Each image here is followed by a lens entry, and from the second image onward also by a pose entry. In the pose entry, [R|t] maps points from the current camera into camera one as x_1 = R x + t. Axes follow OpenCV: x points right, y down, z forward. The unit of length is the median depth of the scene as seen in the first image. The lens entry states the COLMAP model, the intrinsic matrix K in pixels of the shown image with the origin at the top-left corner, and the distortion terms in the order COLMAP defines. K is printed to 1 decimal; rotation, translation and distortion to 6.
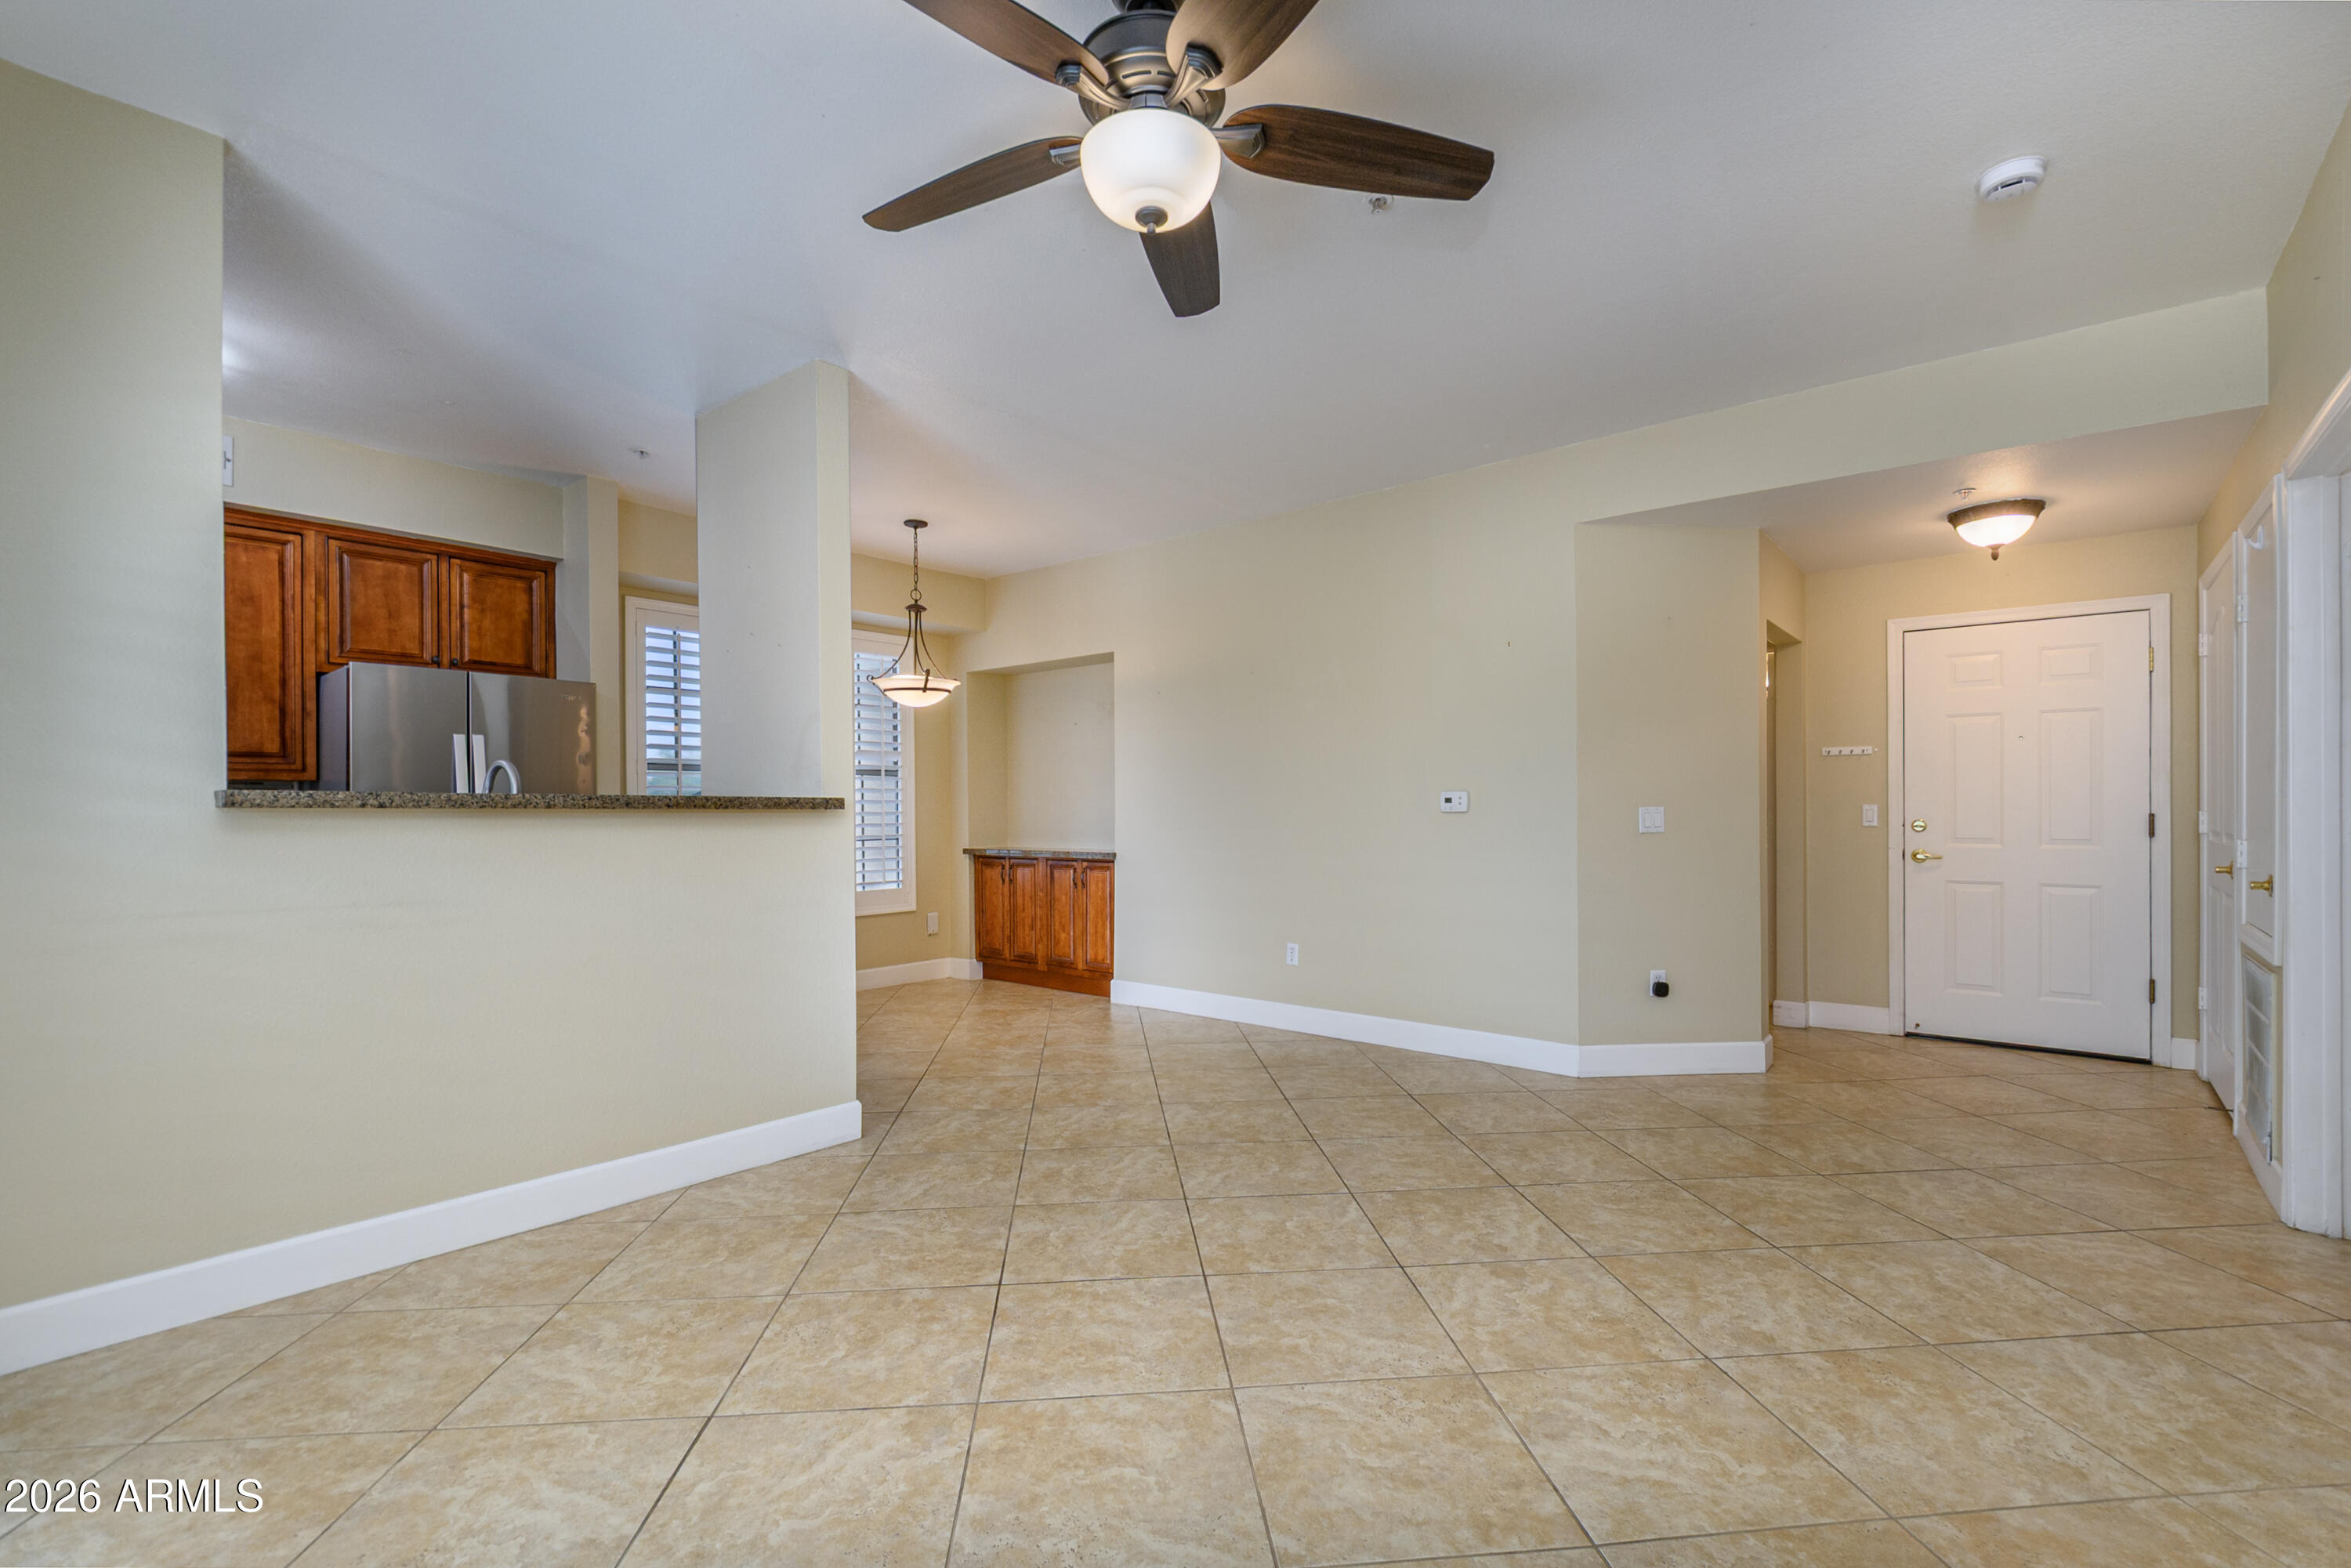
lens RADIAL K [[1037.0, 0, 1179.1], [0, 1037.0, 808.1], [0, 0, 1]] dist [0.001665, -0.000138]
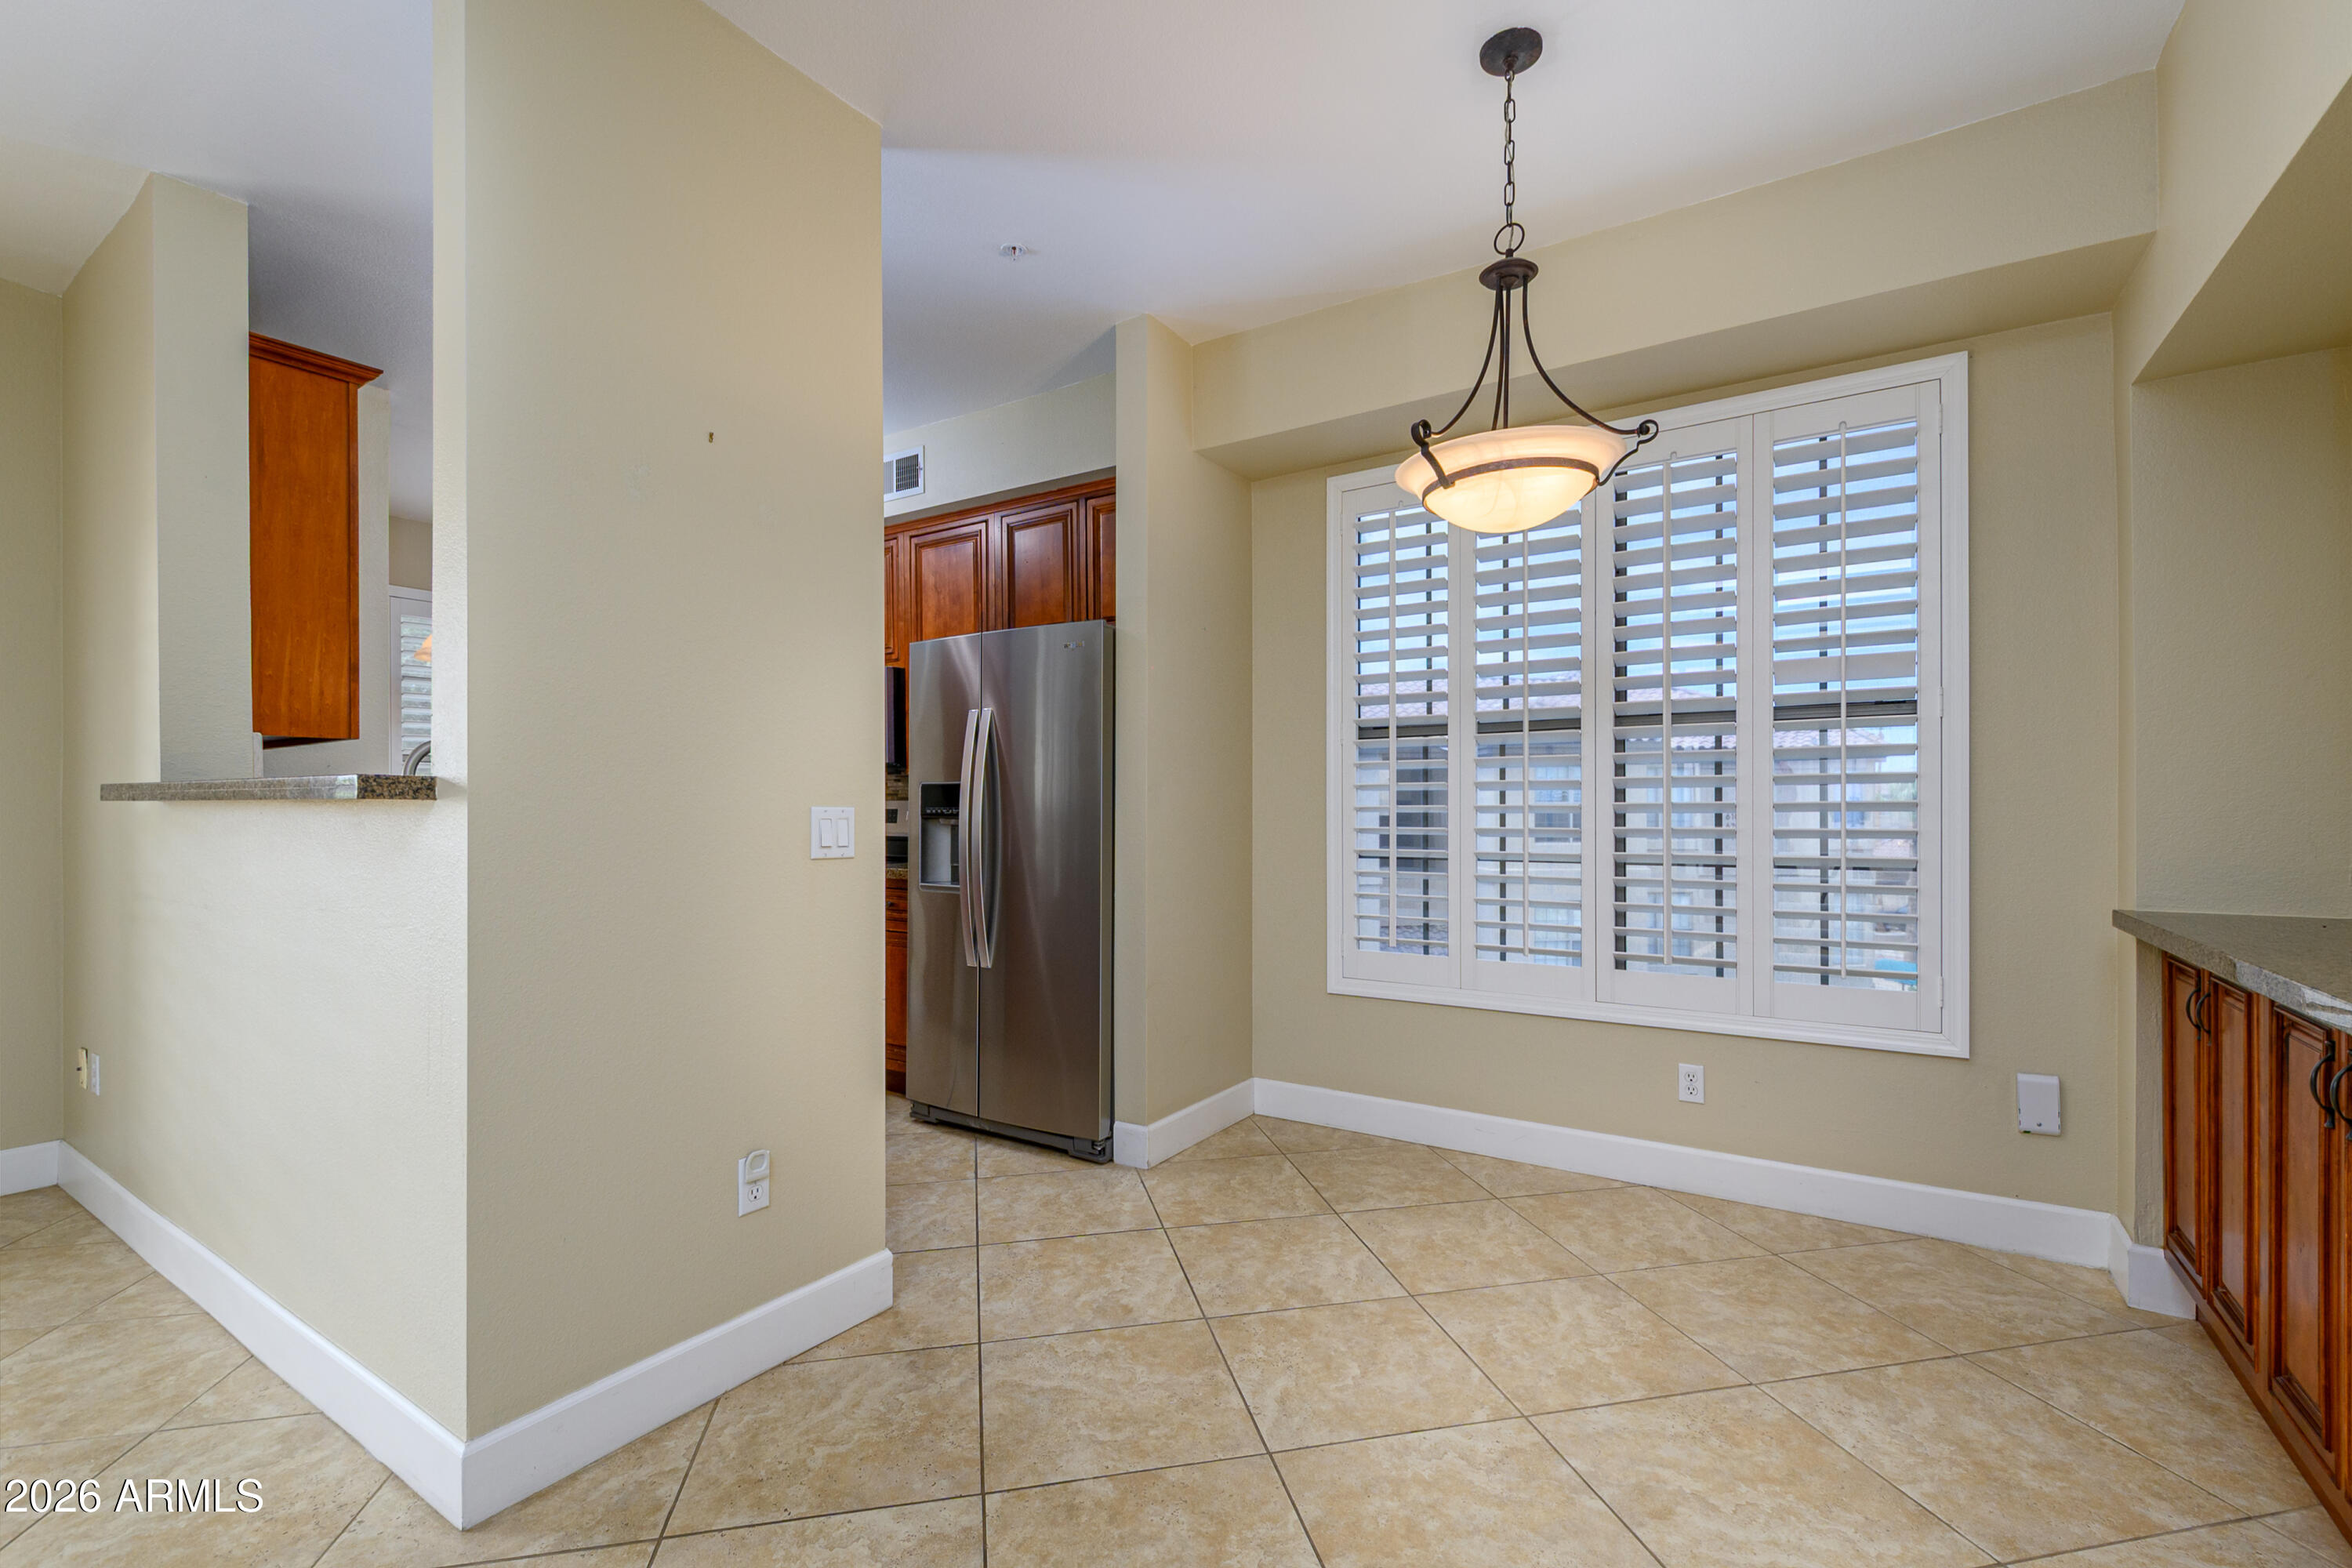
lens RADIAL K [[1023.4, 0, 1171.2], [0, 1023.4, 816.9], [0, 0, 1]] dist [0.004507, 0.000151]
pose [[0.125890, 0.010947, -0.991984, 0.180571], [0.004578, 0.999922, 0.011615, 0.006337], [0.992034, -0.006003, 0.125830, 1.362158]]
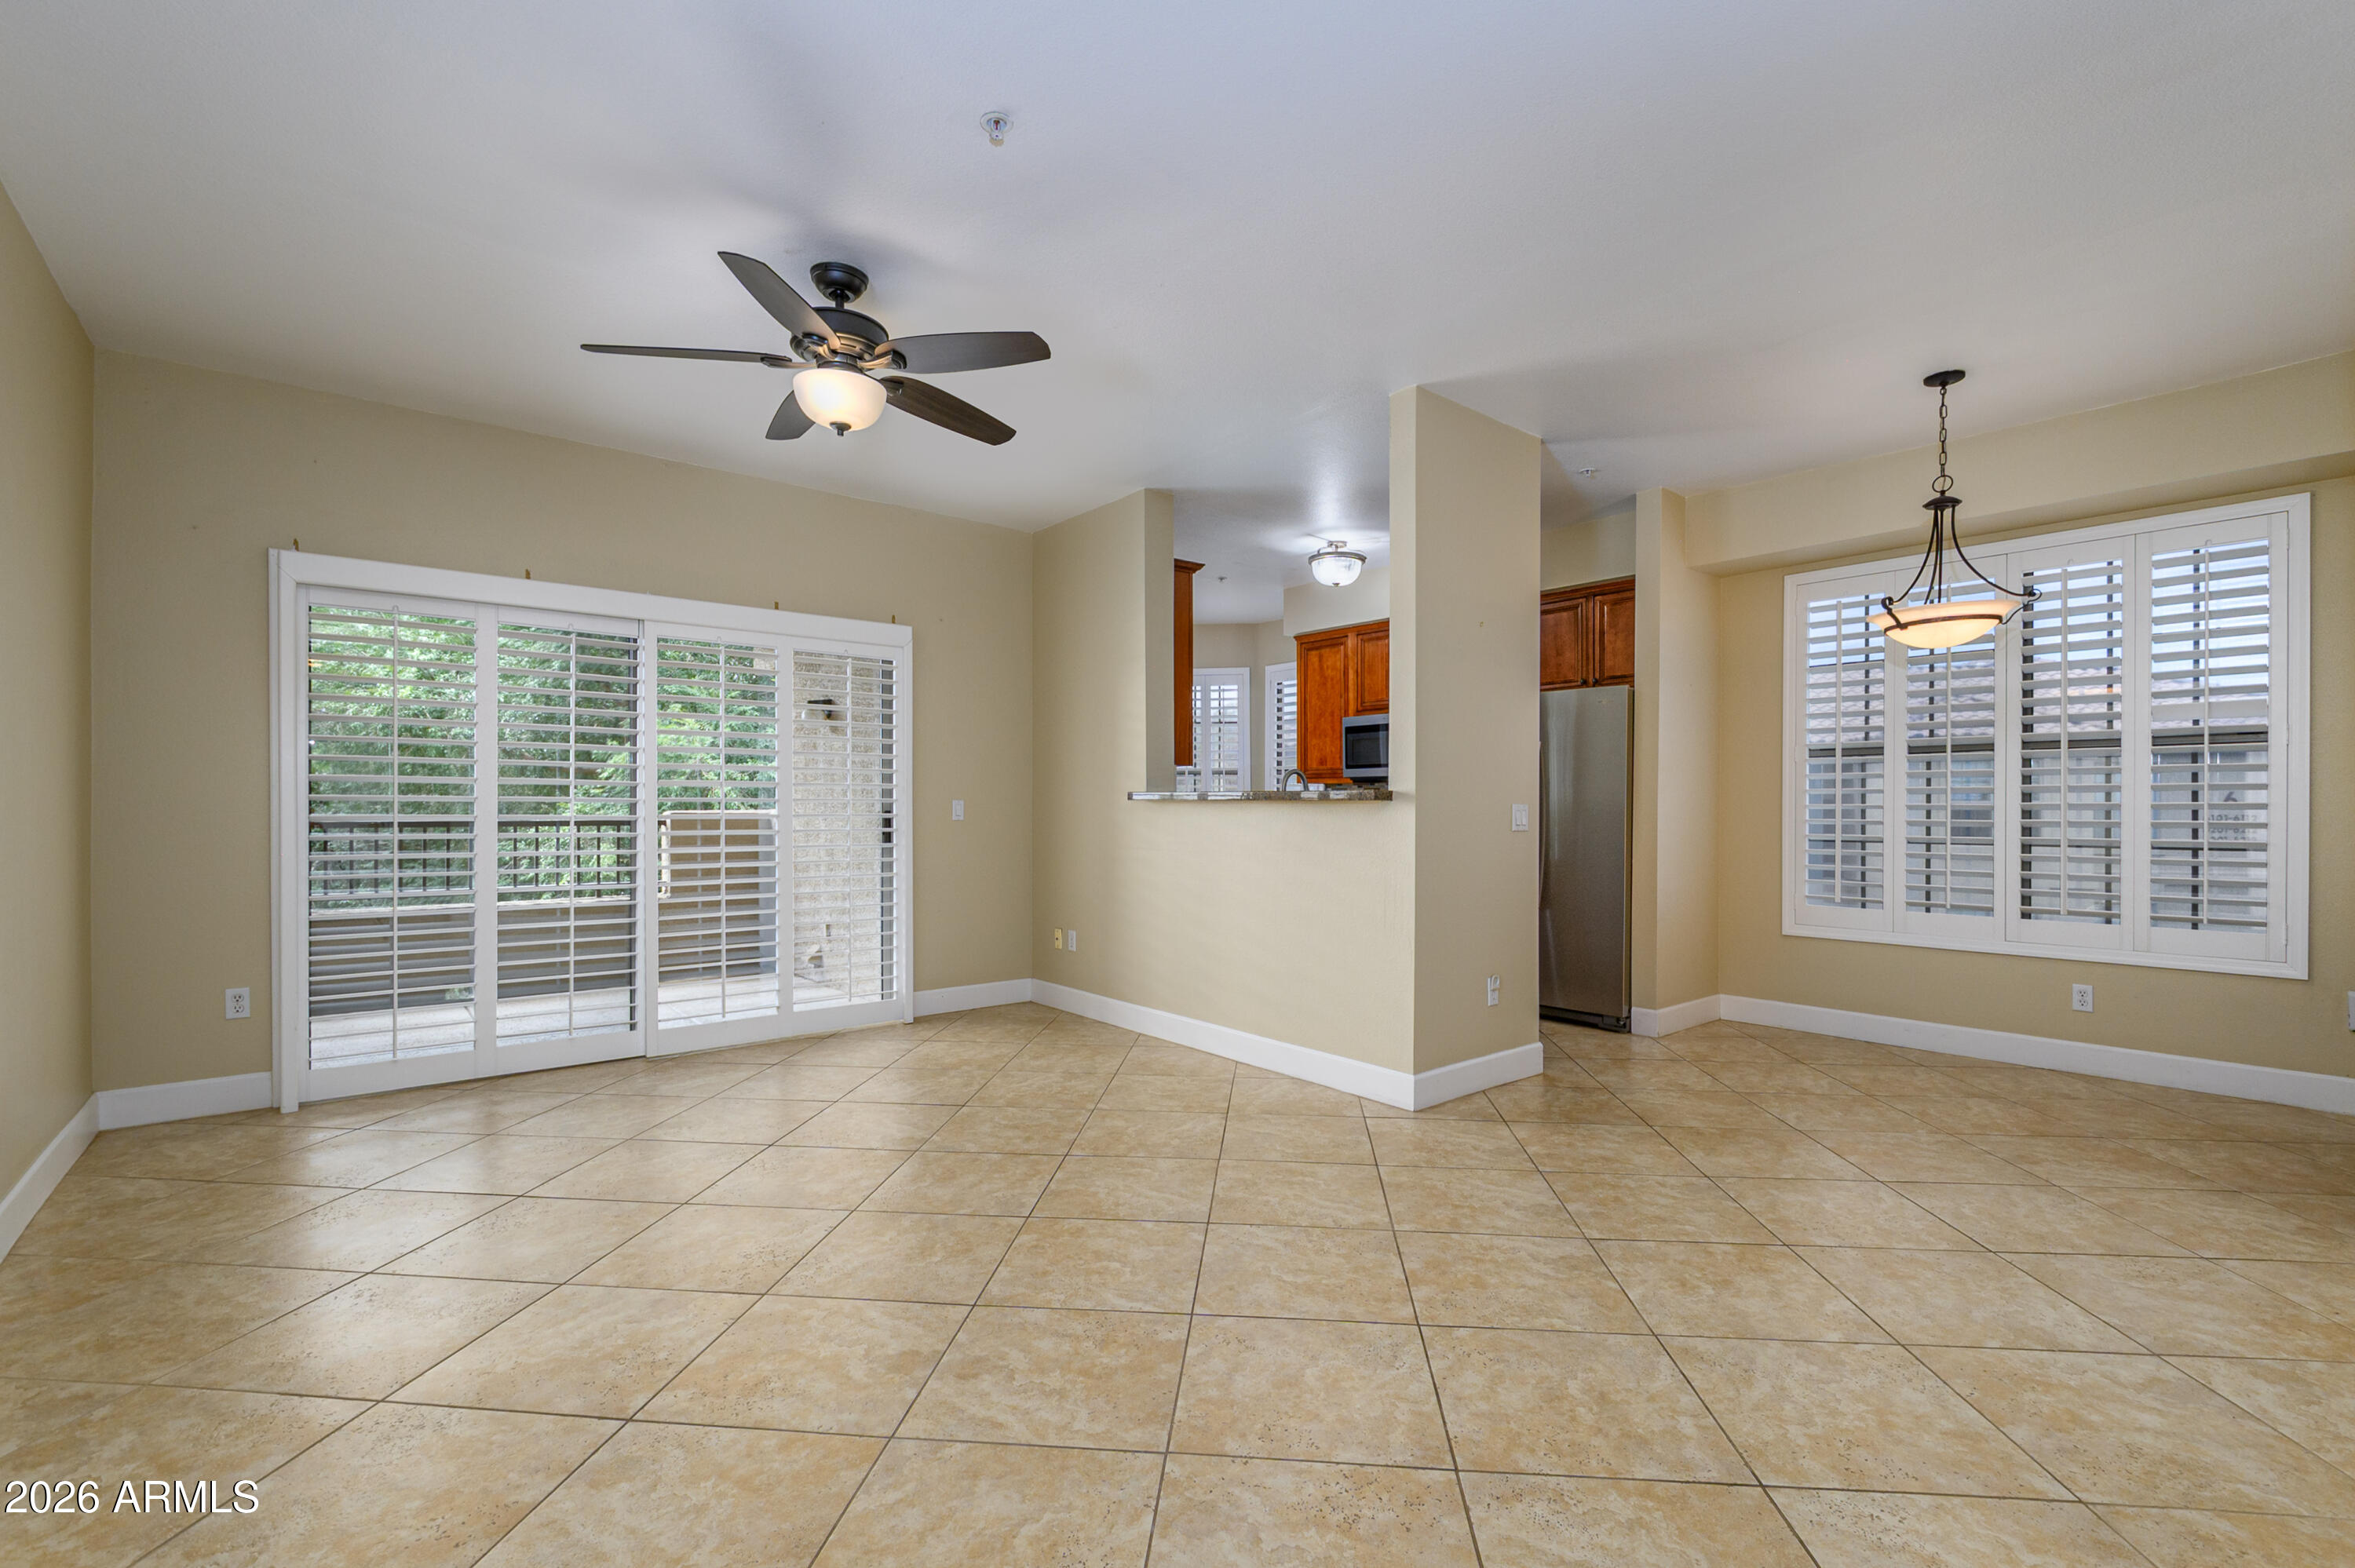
lens RADIAL K [[1011.9, 0, 1173.0], [0, 1011.9, 812.7], [0, 0, 1]] dist [-0.000590, -0.000409]
pose [[-0.184910, 0.011794, -0.982685, 0.810597], [0.001882, 0.999930, 0.011647, 0.001741], [0.982754, 0.000304, -0.184920, 1.033898]]
